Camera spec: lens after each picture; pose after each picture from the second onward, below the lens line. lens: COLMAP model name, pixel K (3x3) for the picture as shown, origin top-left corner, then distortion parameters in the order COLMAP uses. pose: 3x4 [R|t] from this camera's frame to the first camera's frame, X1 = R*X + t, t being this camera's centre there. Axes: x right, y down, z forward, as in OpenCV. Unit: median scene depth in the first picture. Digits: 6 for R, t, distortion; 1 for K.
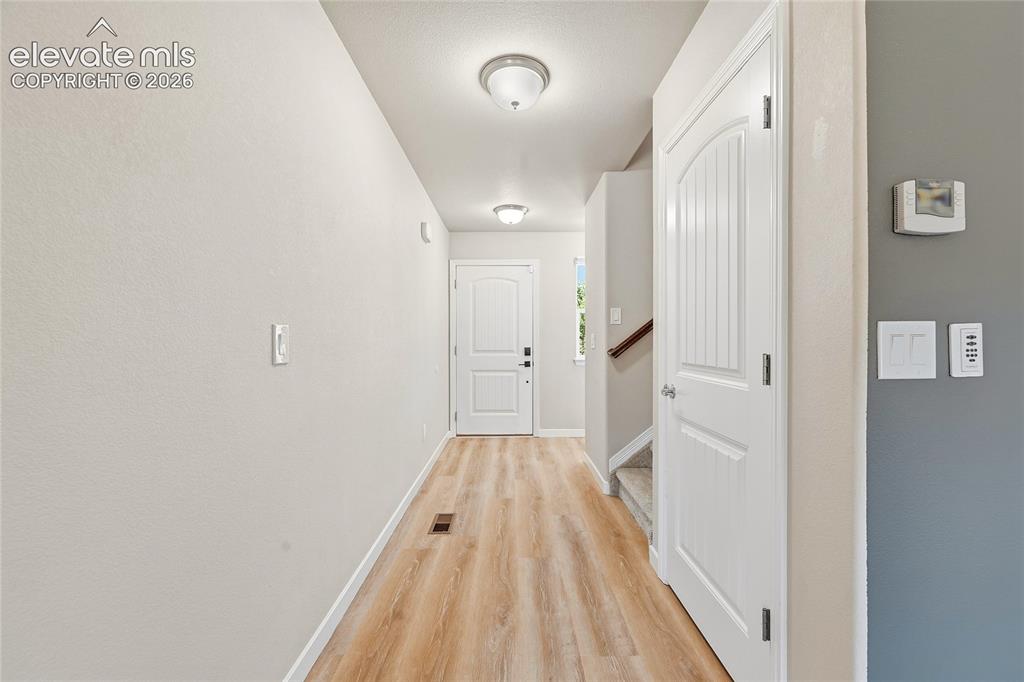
lens RADIAL K [[409.9, 0, 506.1], [0, 409.9, 337.8], [0, 0, 1]] dist [0.001361, -0.001070]
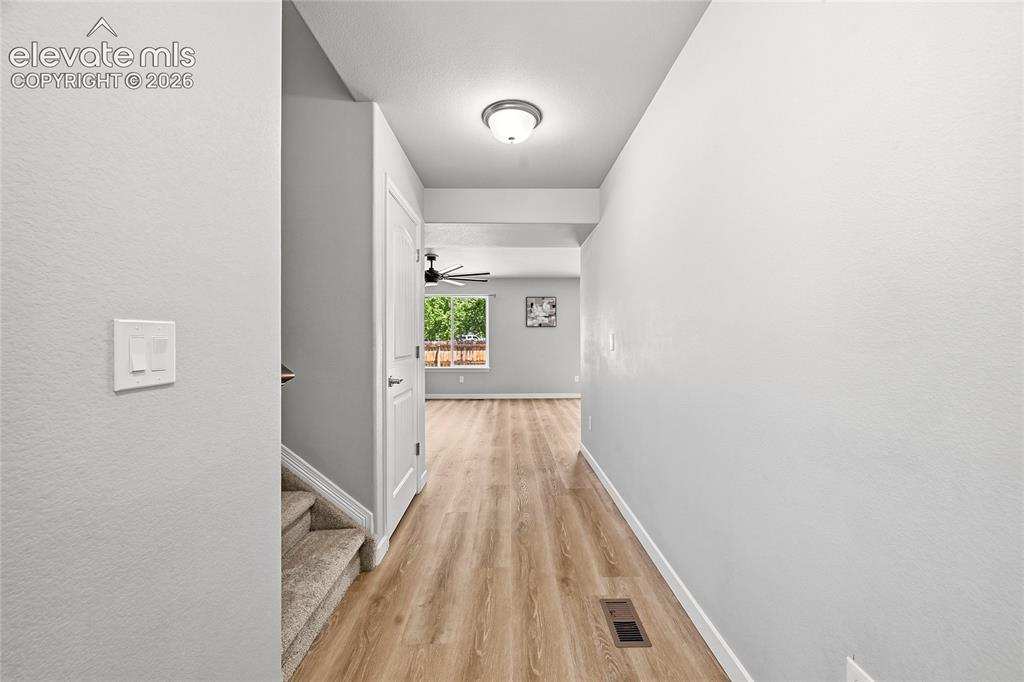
lens RADIAL K [[409.9, 0, 510.5], [0, 409.9, 339.6], [0, 0, 1]] dist [0.001361, -0.001070]
pose [[-0.999897, 0.005845, -0.013139, 0.039109], [0.005872, 0.999981, -0.002066, 0.003103], [0.013126, -0.002143, -0.999912, 1.960112]]
